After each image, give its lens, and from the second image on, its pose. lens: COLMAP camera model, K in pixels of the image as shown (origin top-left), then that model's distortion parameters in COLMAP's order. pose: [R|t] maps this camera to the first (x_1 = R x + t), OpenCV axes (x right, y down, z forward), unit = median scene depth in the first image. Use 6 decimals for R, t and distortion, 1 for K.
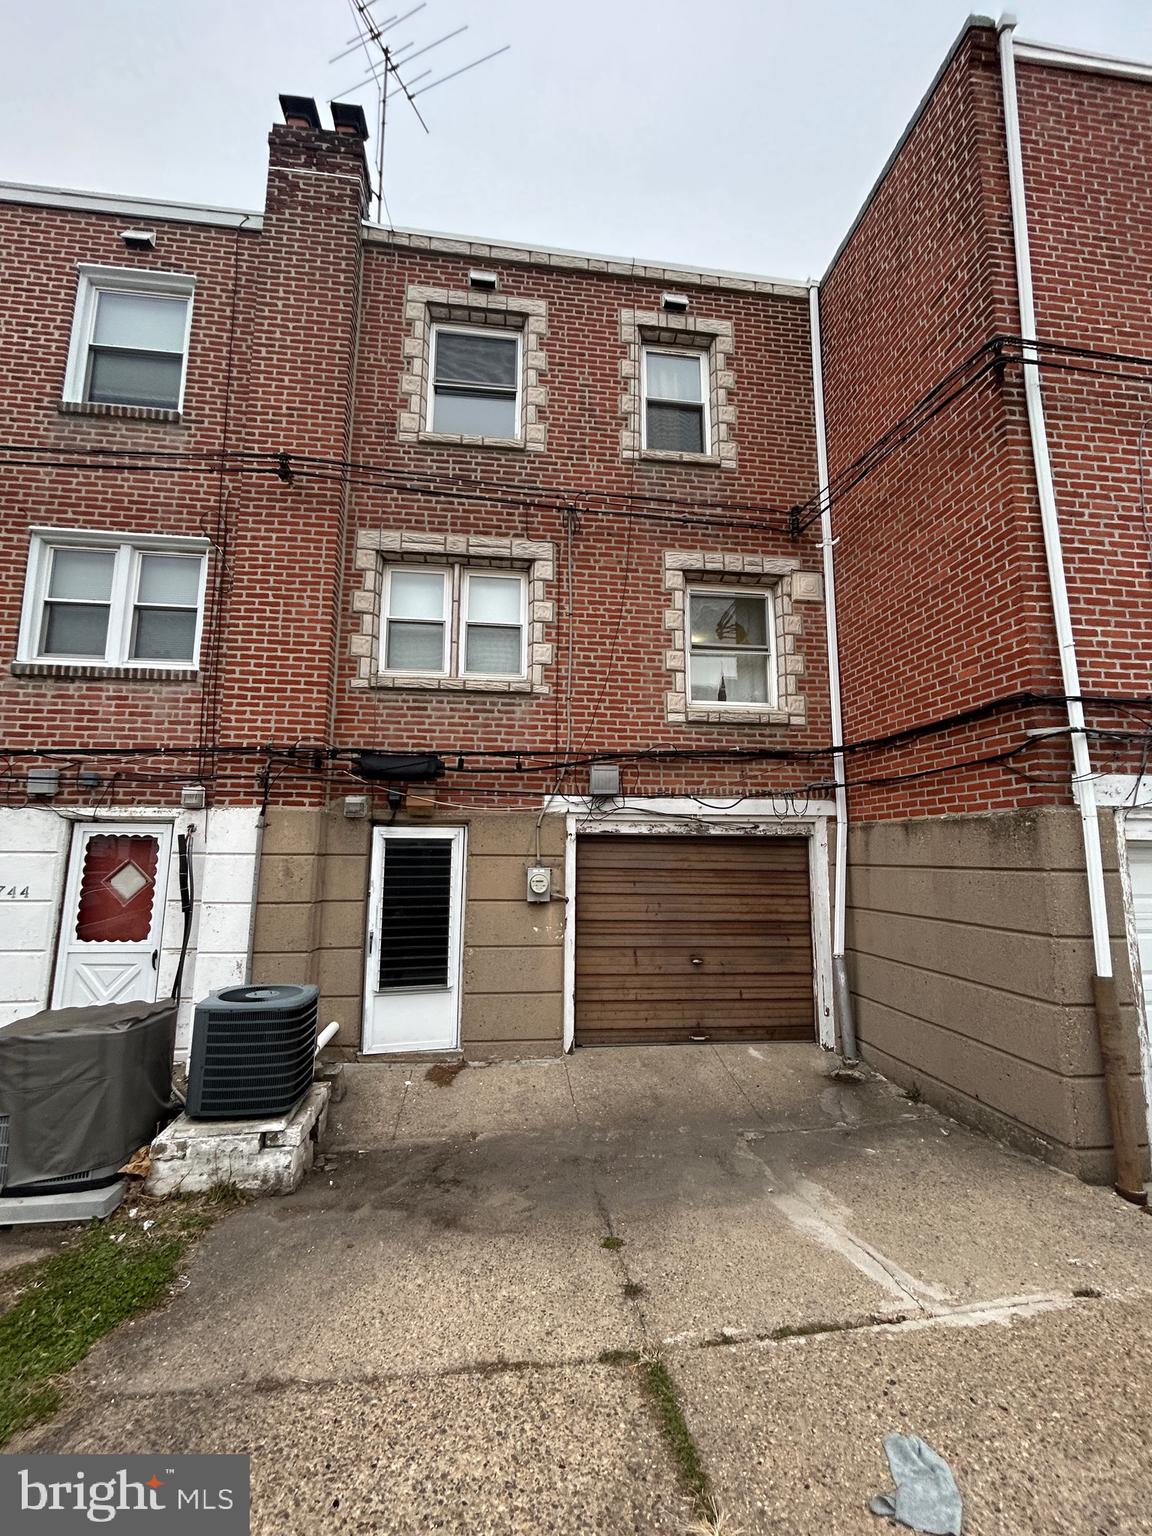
lens RADIAL K [[618.6, 0, 575.6], [0, 618.6, 768.5], [0, 0, 1]] dist [-0.003296, 0.001879]
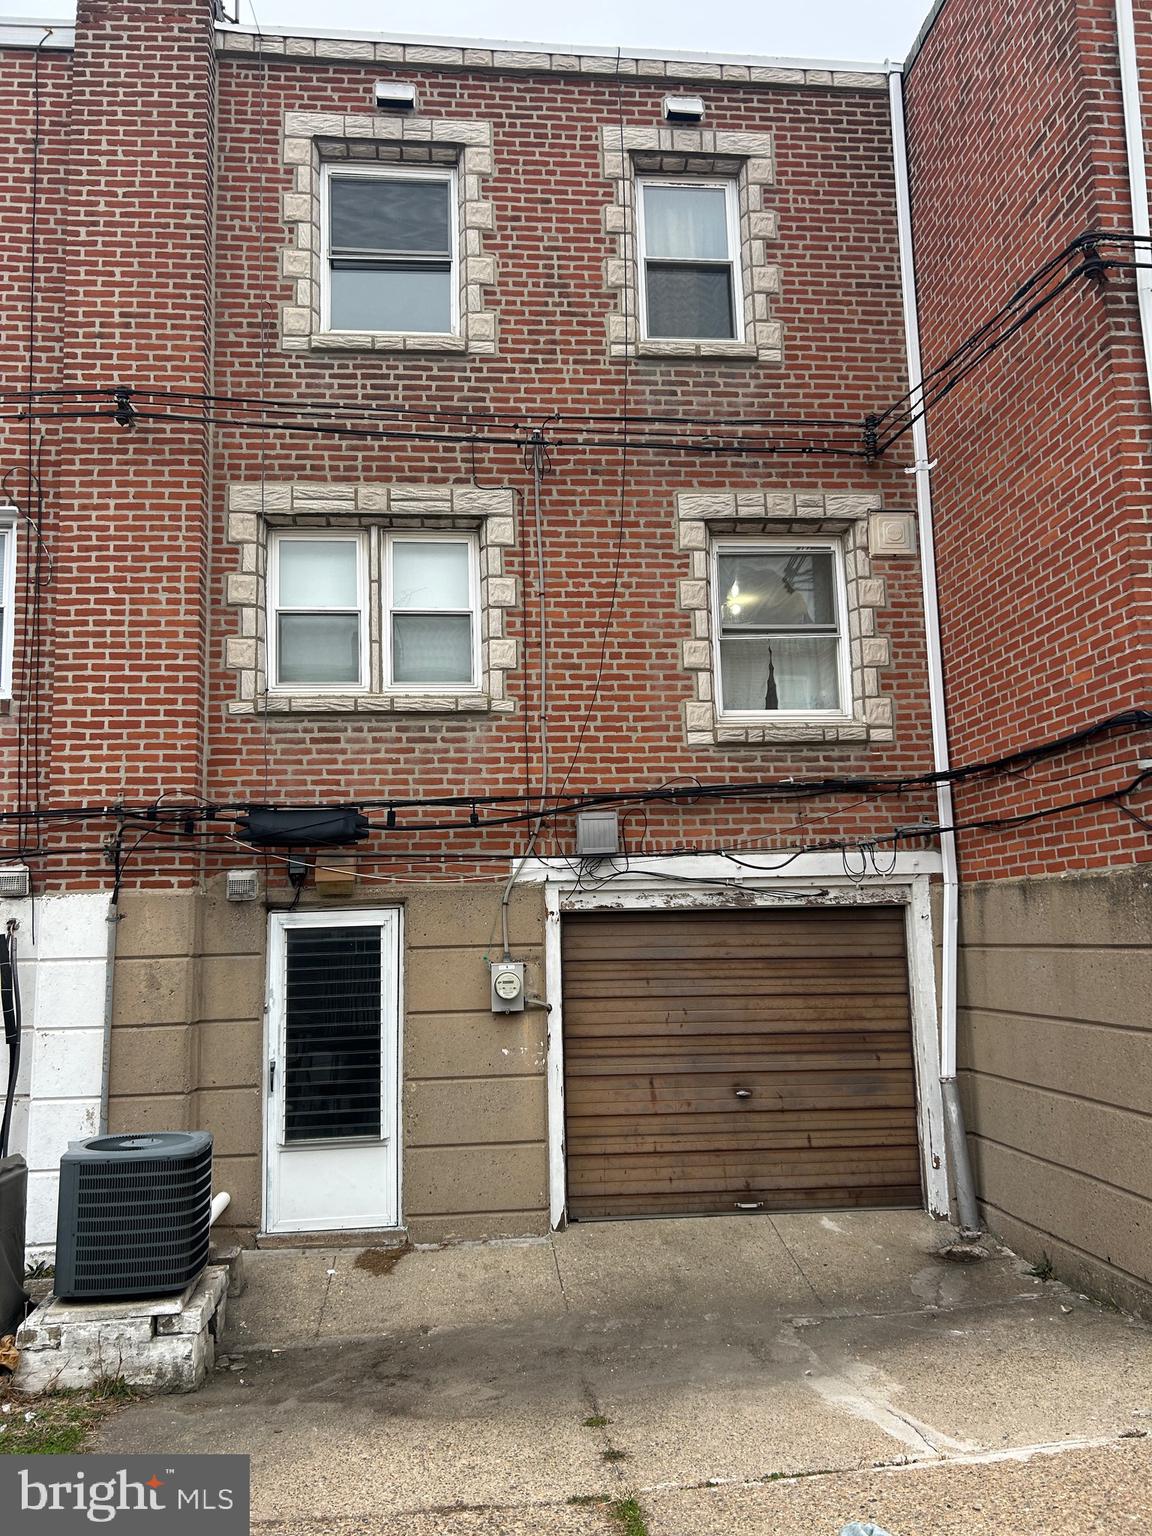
lens RADIAL K [[1150.5, 0, 576.4], [0, 1150.5, 774.9], [0, 0, 1]] dist [0.054759, -0.059740]
pose [[0.999205, -0.035221, -0.018698, 0.050997], [0.035196, 0.999379, -0.001688, -0.047047], [0.018745, 0.001028, 0.999824, -0.299846]]
